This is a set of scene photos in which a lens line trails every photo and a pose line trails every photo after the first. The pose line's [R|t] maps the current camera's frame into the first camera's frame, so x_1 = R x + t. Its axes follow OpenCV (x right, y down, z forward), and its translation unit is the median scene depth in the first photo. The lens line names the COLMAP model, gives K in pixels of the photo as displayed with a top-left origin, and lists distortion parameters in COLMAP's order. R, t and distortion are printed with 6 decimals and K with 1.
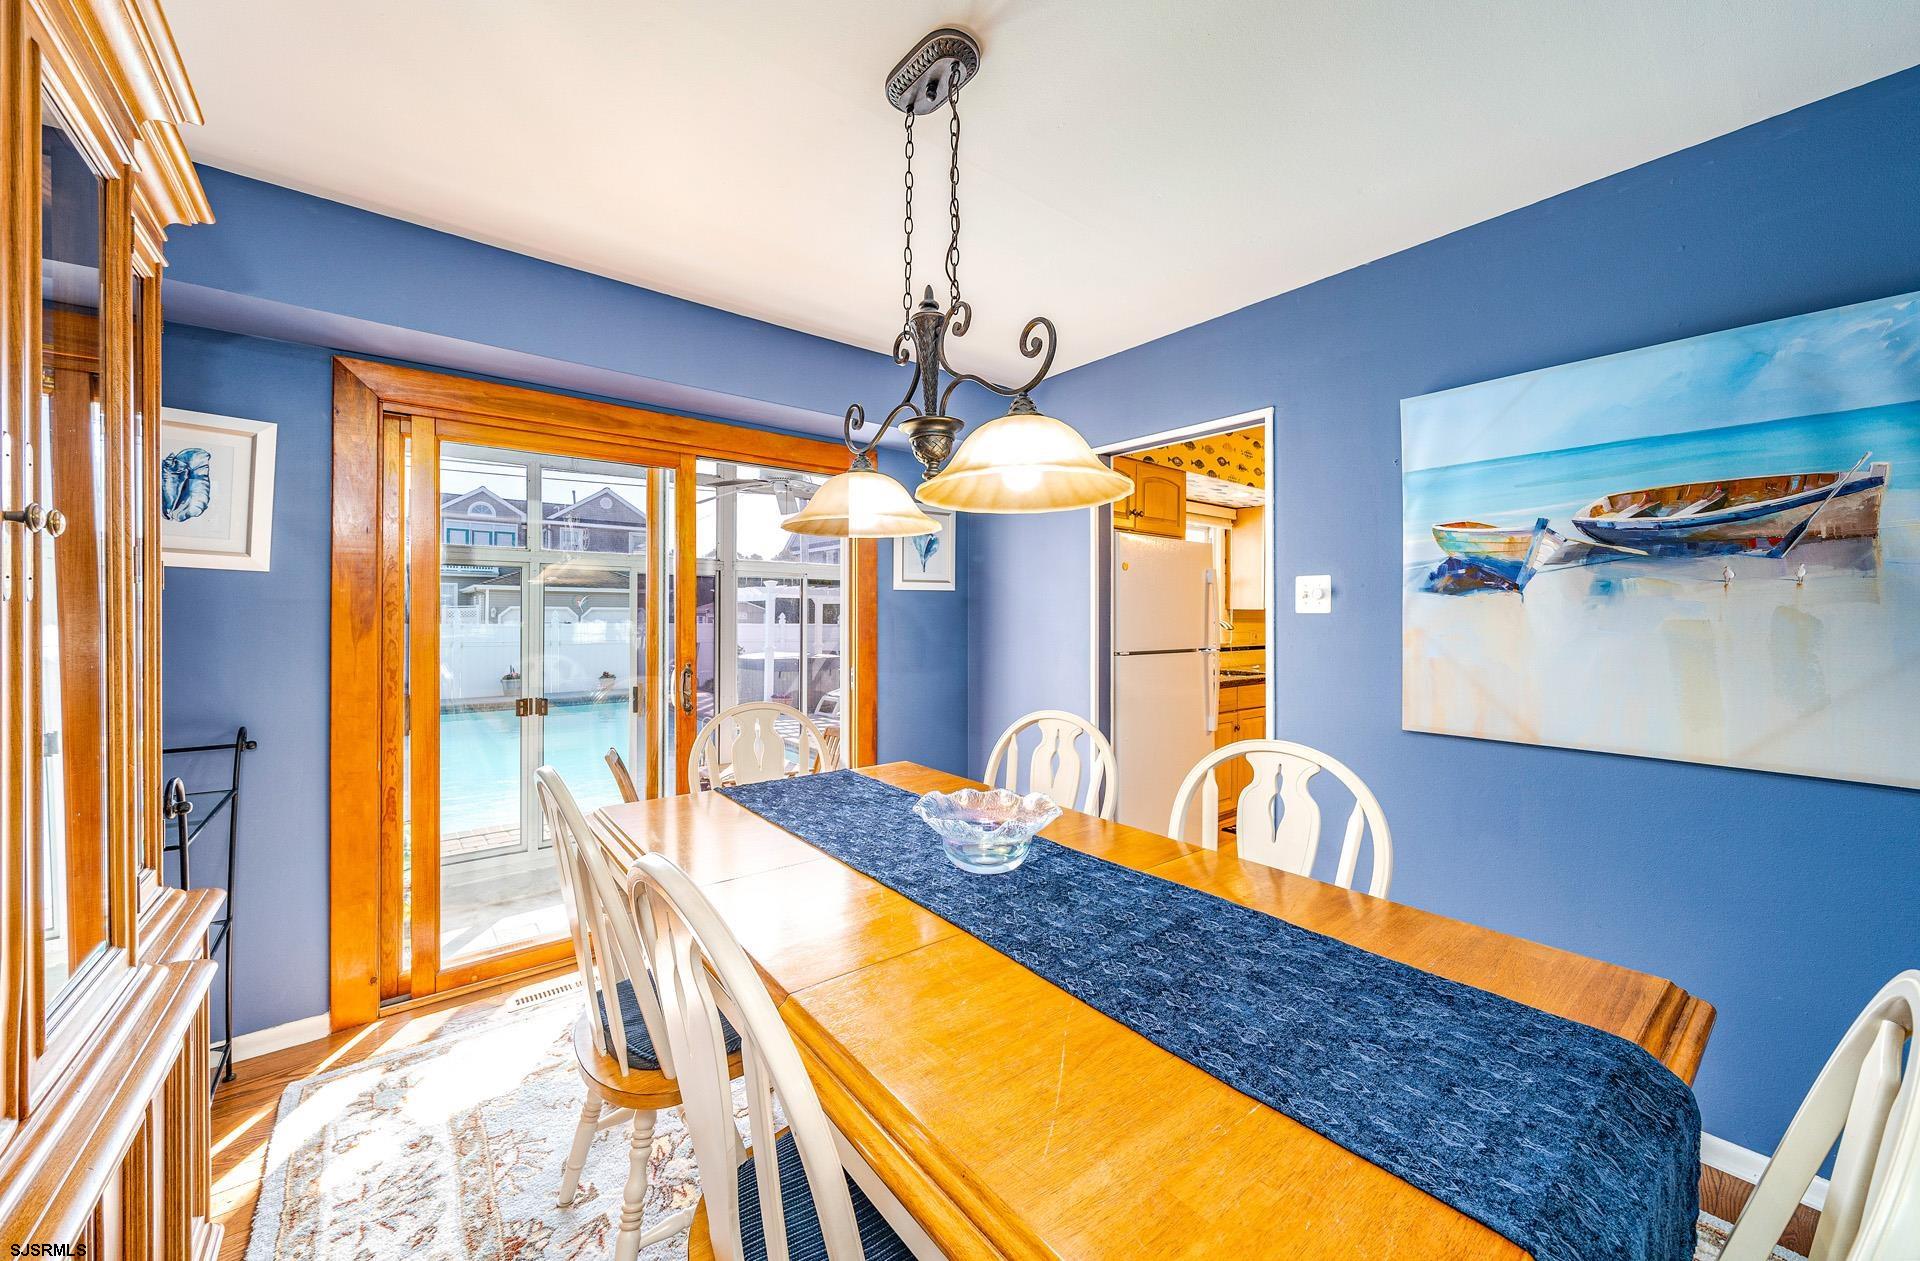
lens RADIAL K [[702.3, 0, 957.0], [0, 702.3, 620.3], [0, 0, 1]] dist [-0.002131, 0.000007]
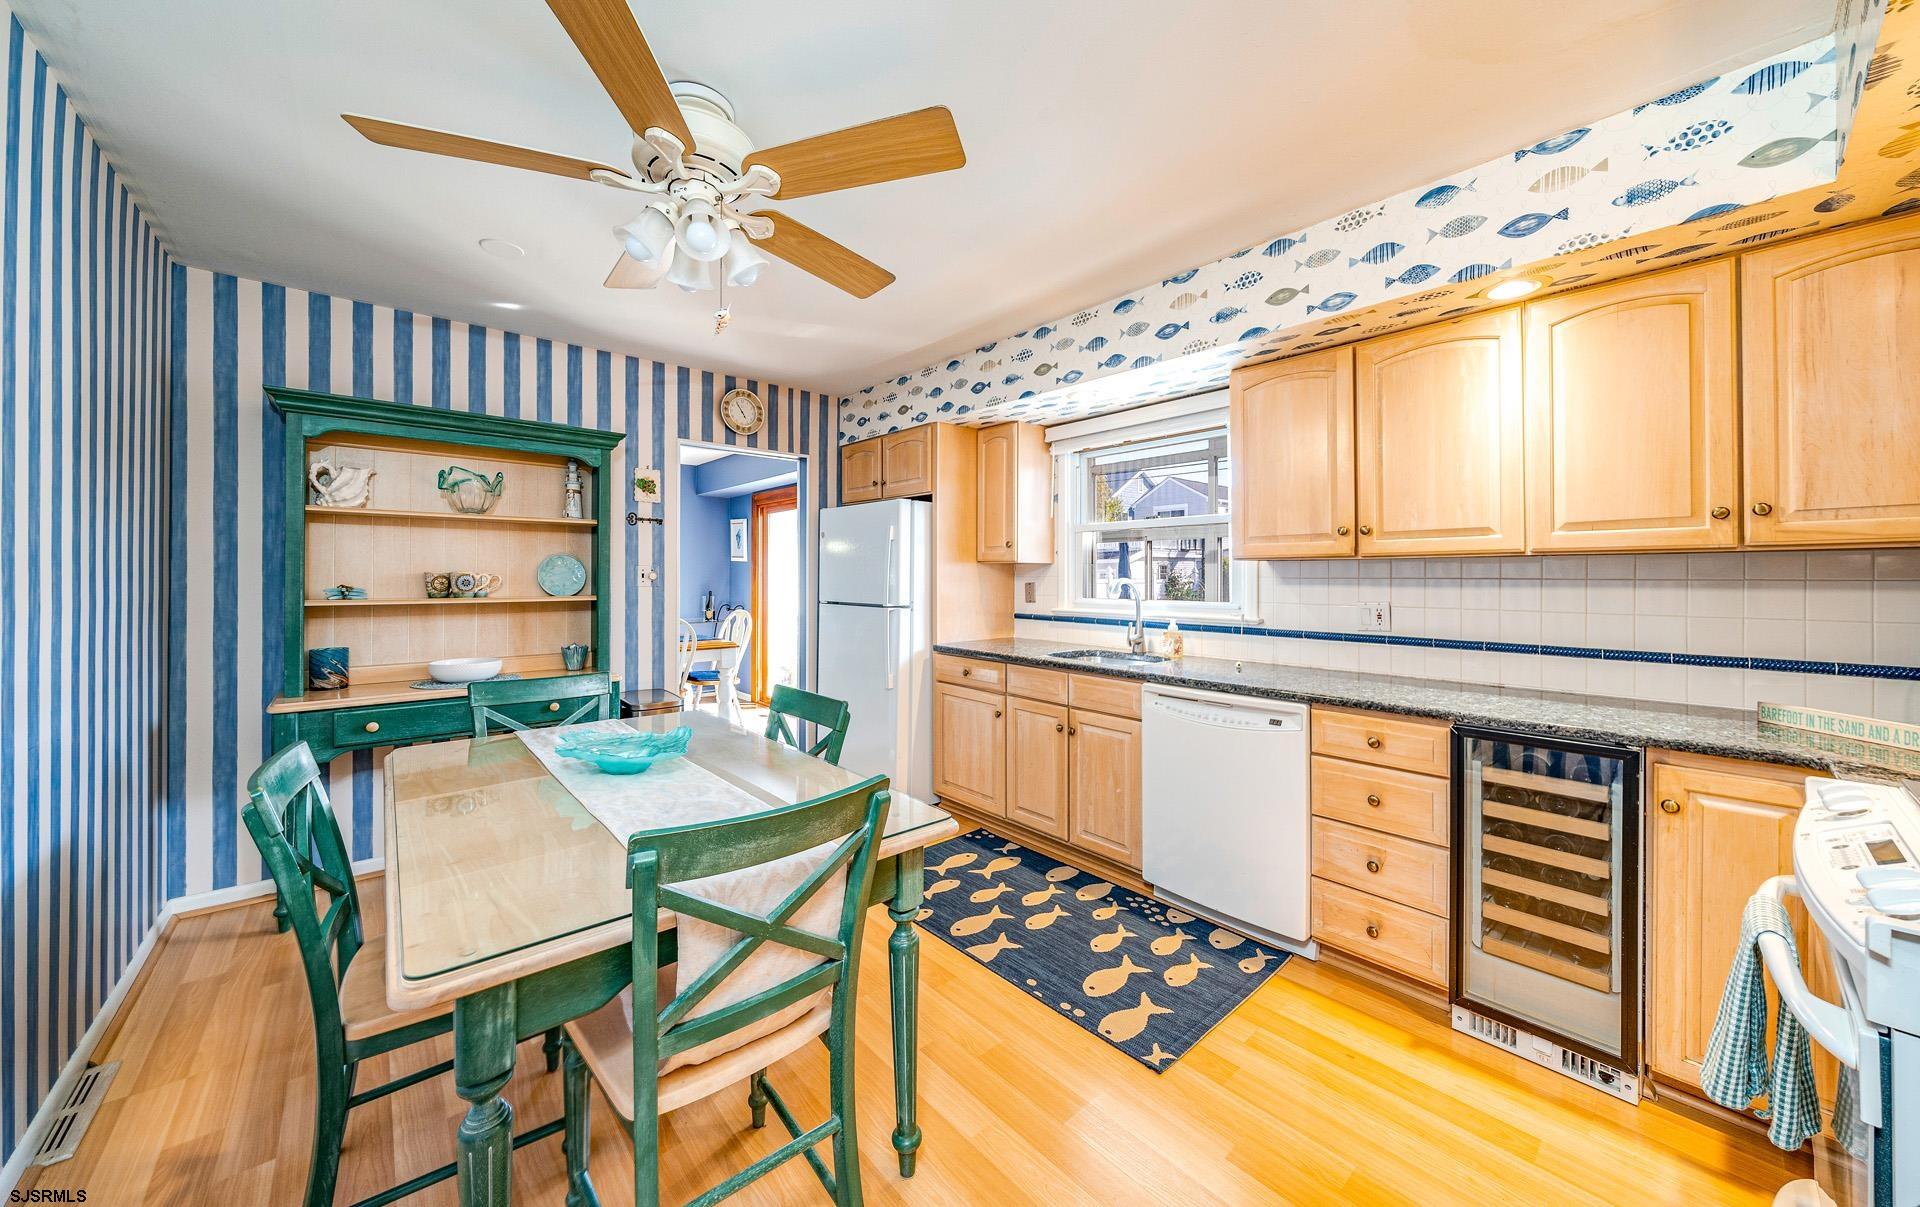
lens RADIAL K [[669.9, 0, 974.8], [0, 669.9, 578.7], [0, 0, 1]] dist [-0.003203, -0.000188]
pose [[0.068744, 0.003528, -0.997628, 0.610163], [-0.005202, 0.999981, 0.003177, -0.001065], [0.997621, 0.004971, 0.068761, 0.489900]]
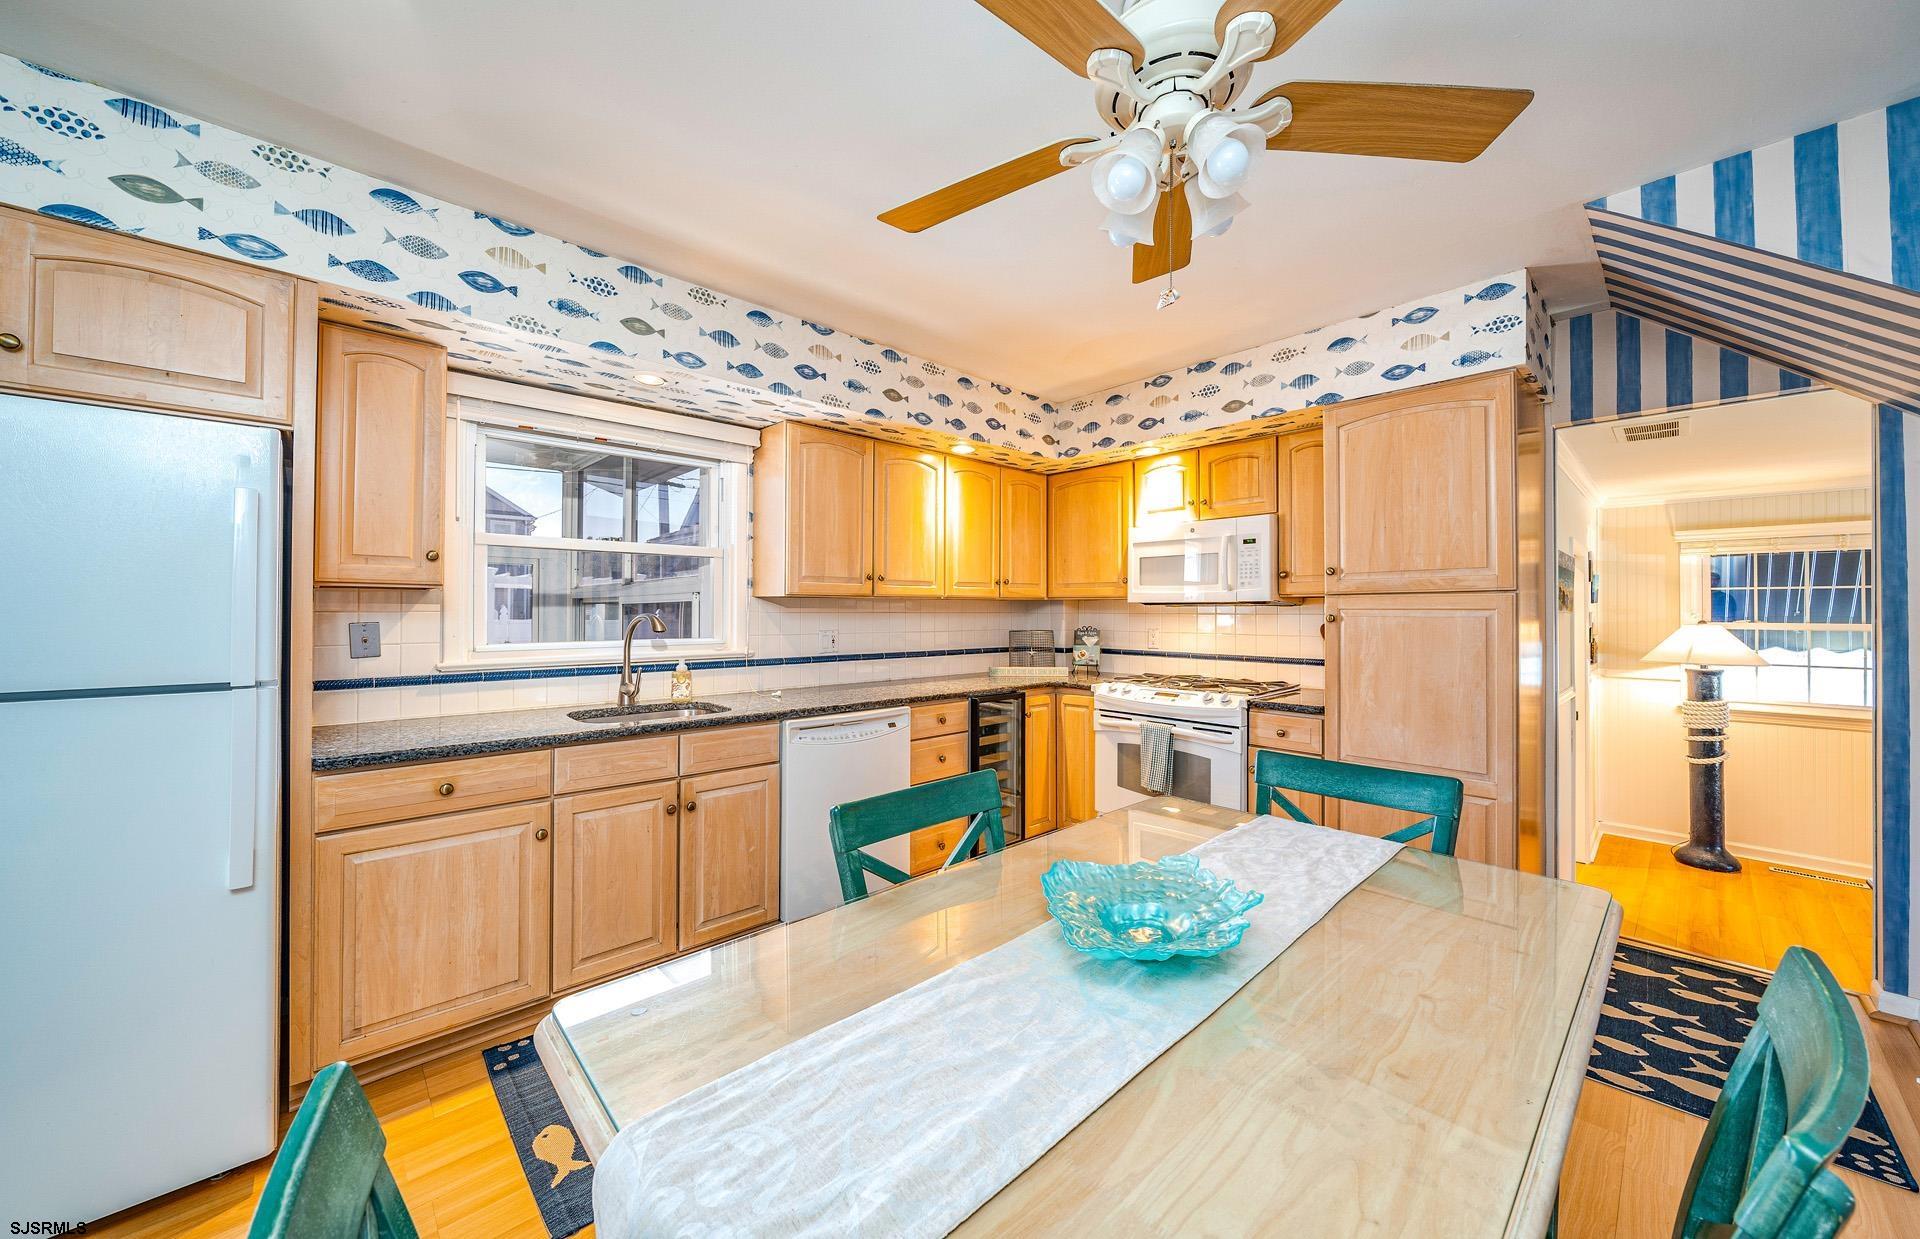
lens RADIAL K [[672.2, 0, 951.9], [0, 672.2, 607.1], [0, 0, 1]] dist [-0.008584, -0.000070]
pose [[0.997214, 0.000050, 0.074600, 0.345149], [0.000829, 0.999931, -0.011748, 0.000402], [-0.074596, 0.011777, 0.997144, 0.272797]]
